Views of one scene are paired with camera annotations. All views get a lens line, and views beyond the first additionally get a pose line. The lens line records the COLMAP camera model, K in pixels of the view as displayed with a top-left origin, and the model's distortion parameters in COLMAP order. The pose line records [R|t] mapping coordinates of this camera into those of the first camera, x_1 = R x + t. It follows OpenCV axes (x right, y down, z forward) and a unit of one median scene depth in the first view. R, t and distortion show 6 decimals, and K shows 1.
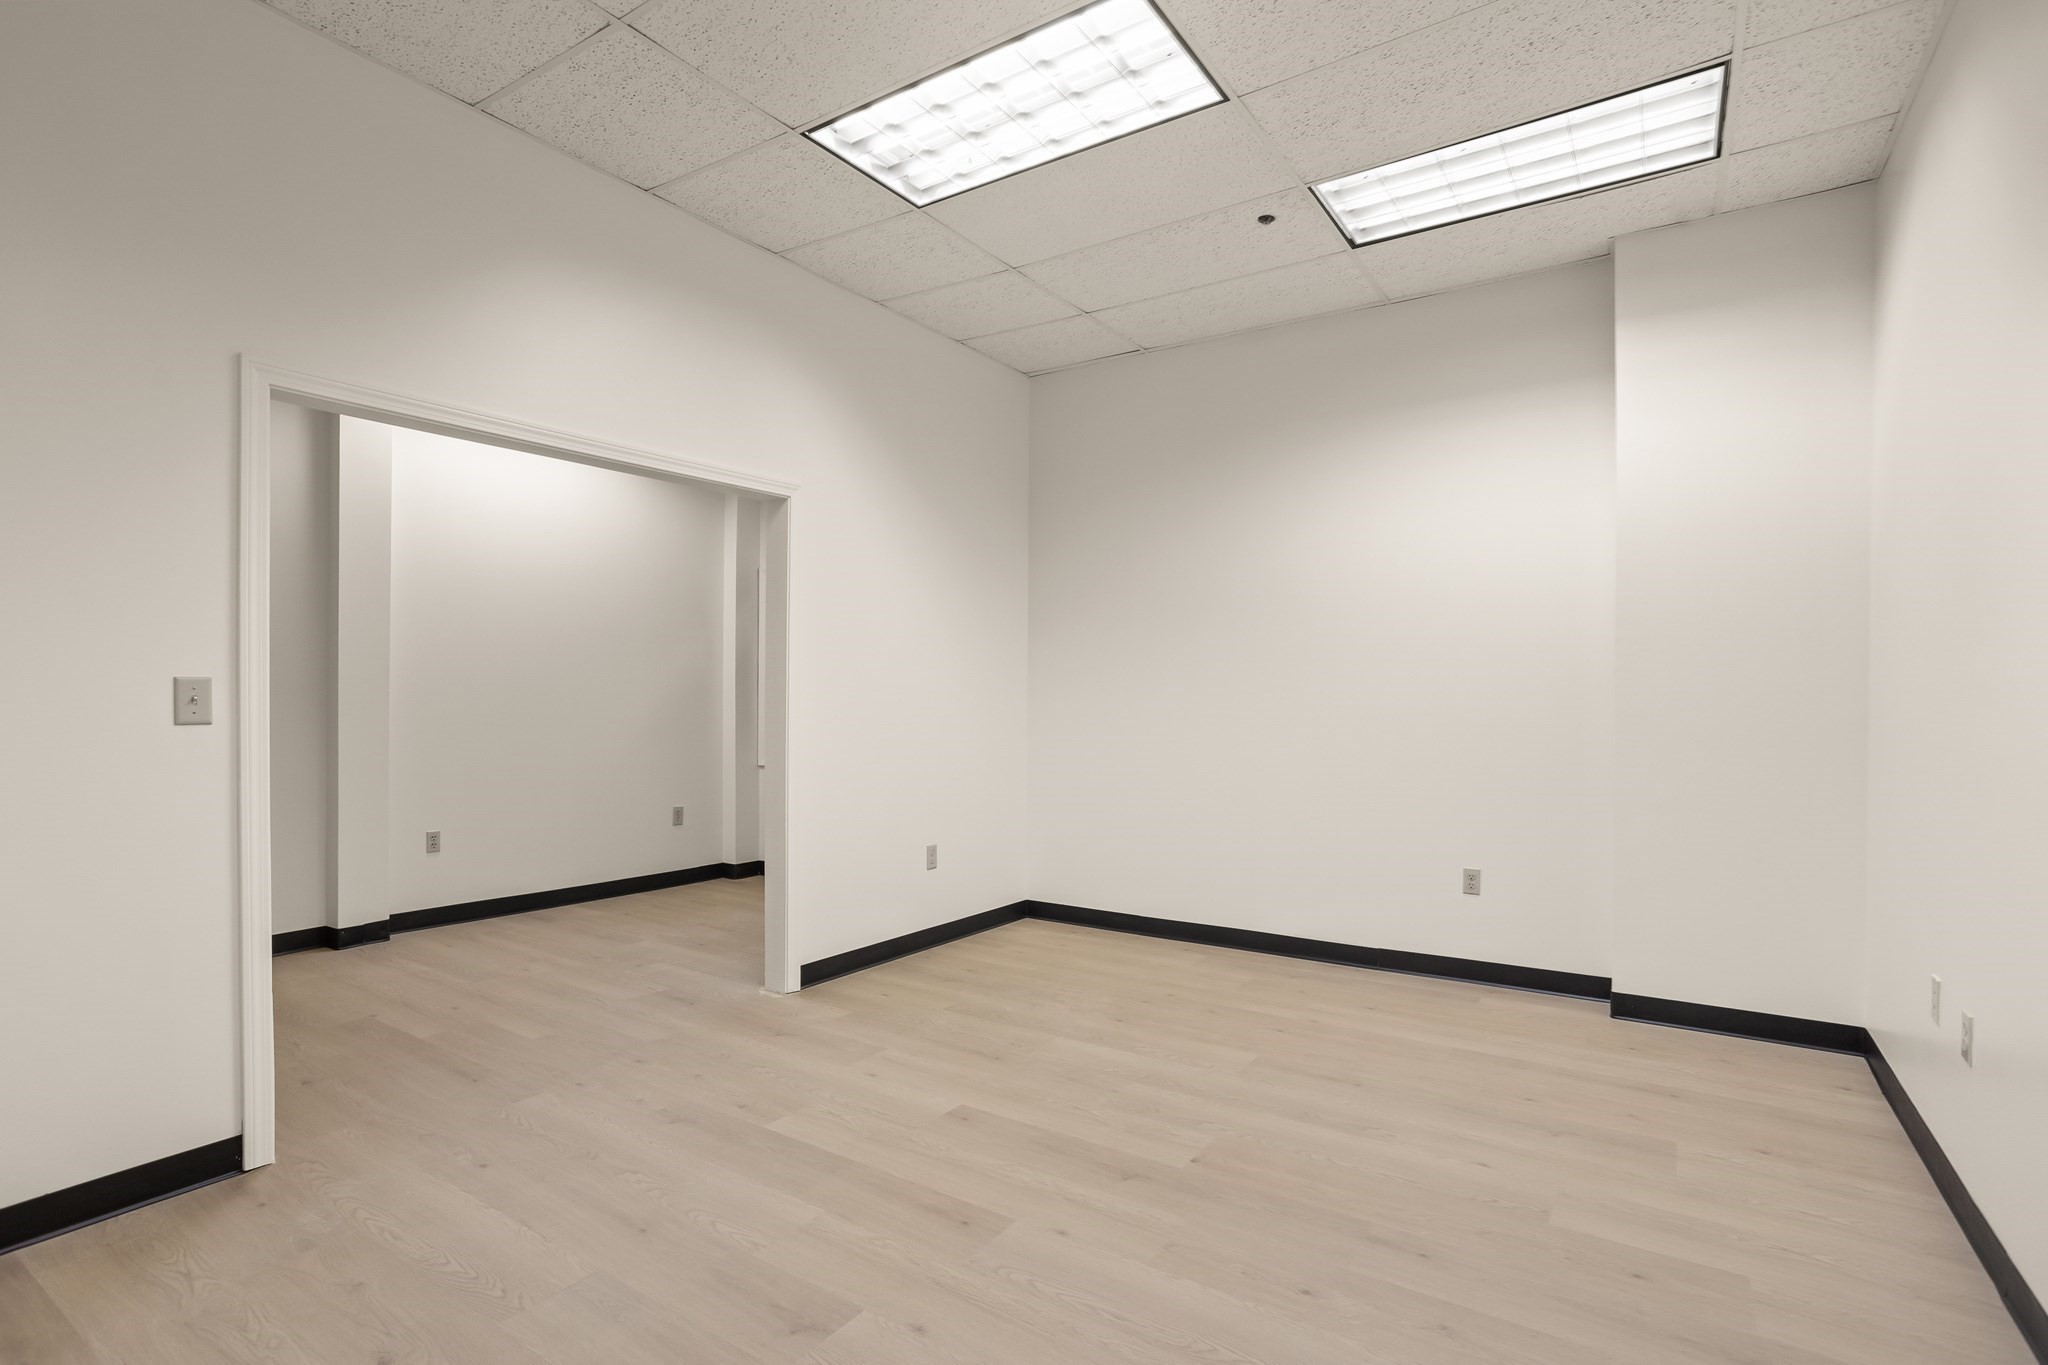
lens RADIAL K [[962.0, 0, 1024.0], [0, 962.0, 682.5], [0, 0, 1]] dist [-0.002803, -0.000025]
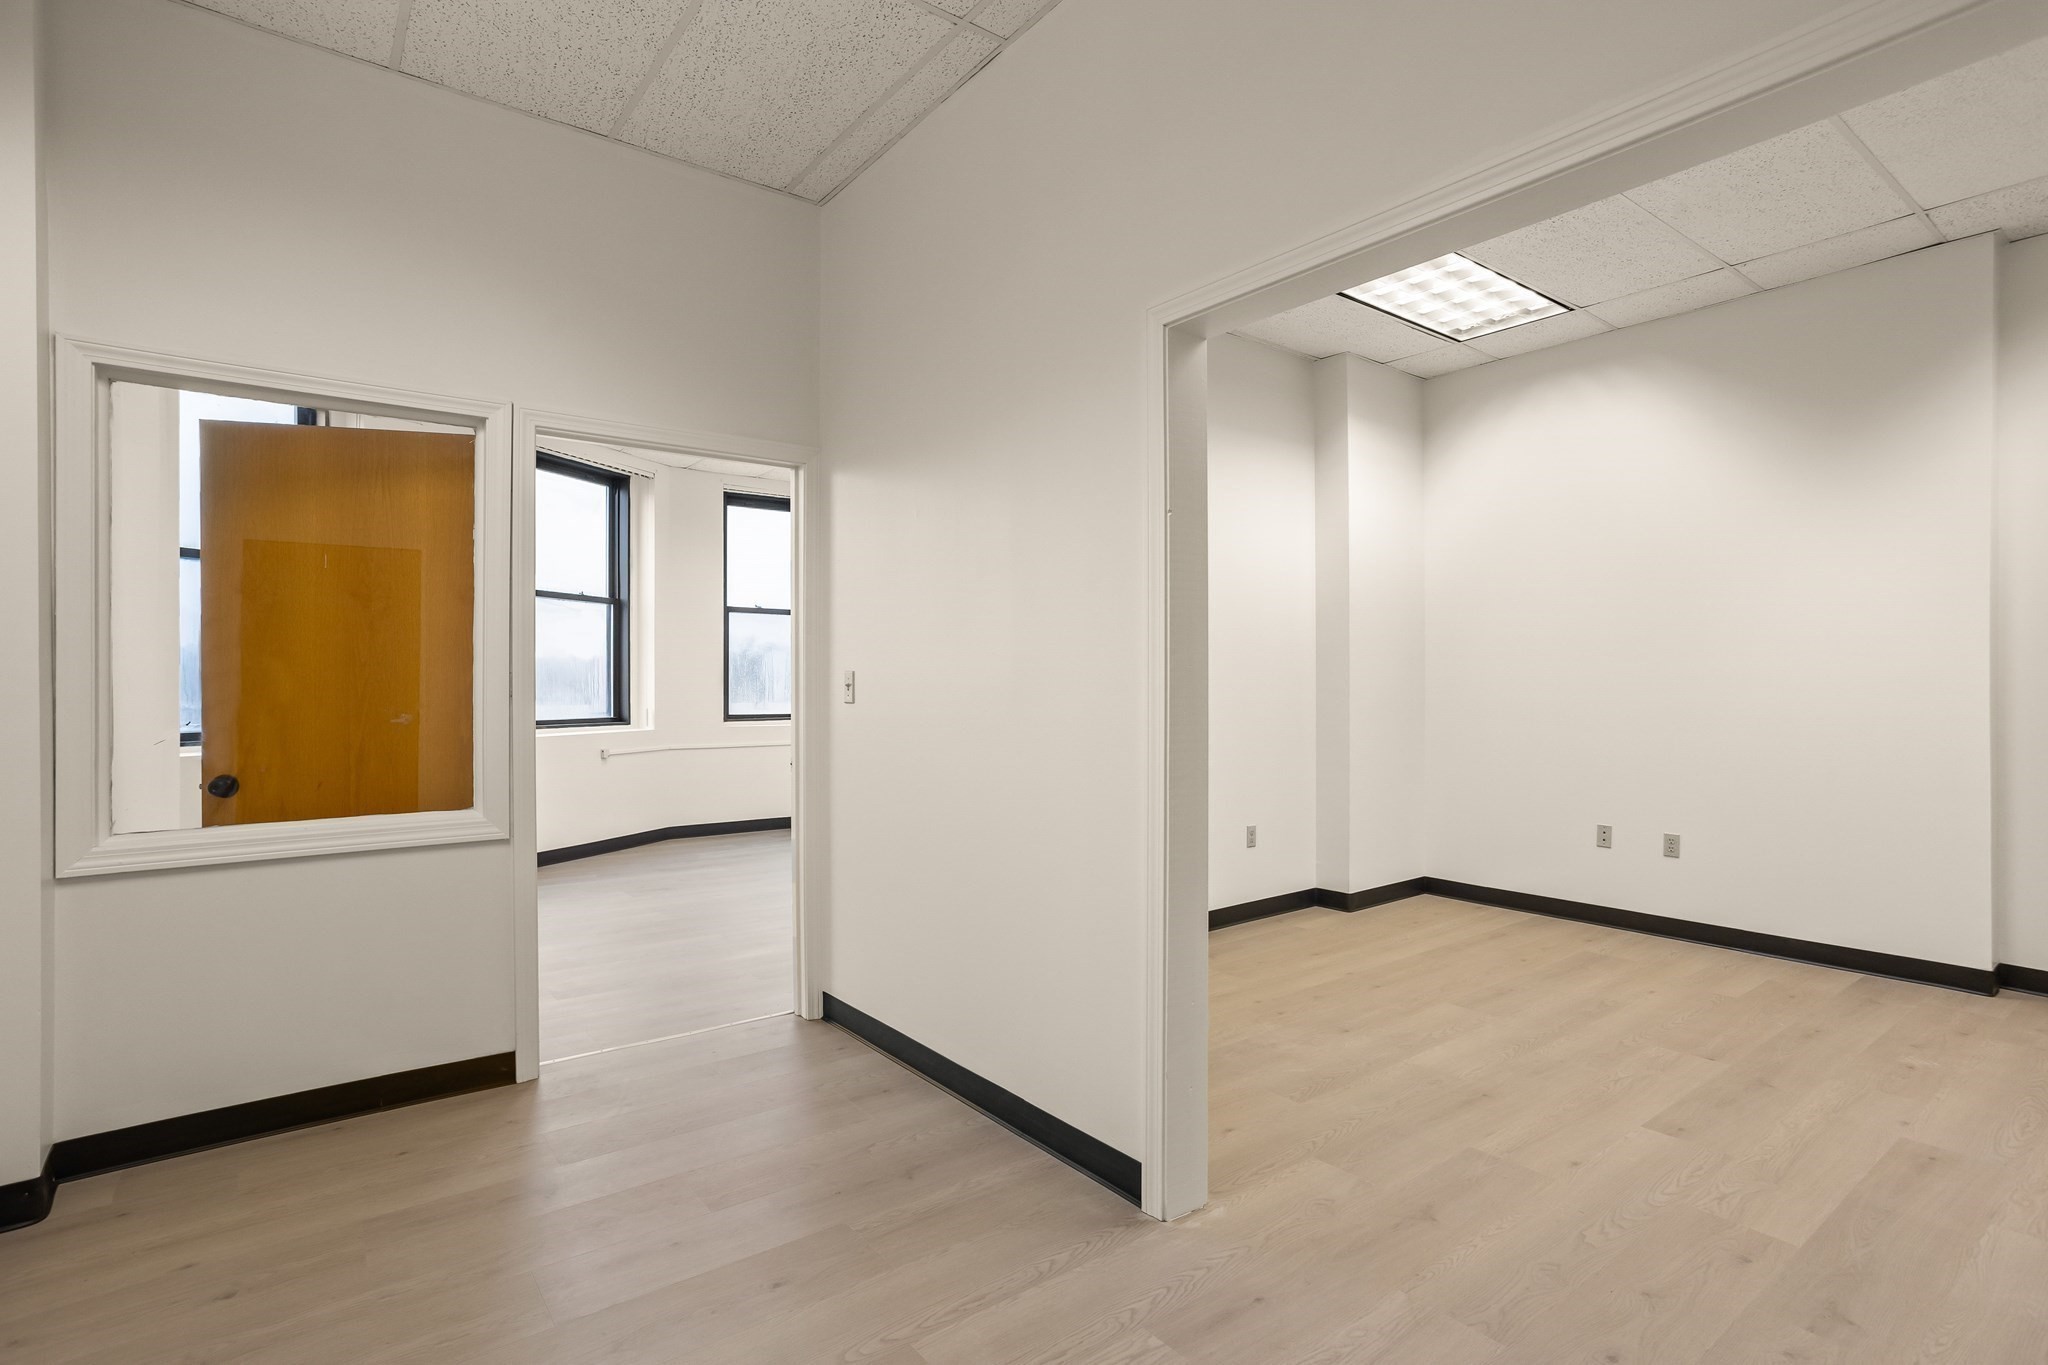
lens RADIAL K [[988.6, 0, 1024.0], [0, 988.6, 682.5], [0, 0, 1]] dist [0.019876, 0.000316]
pose [[0.317791, 0.007174, 0.948134, -1.159023], [-0.006872, 0.999963, -0.005263, 0.032903], [-0.948136, -0.004843, 0.317829, 1.275612]]
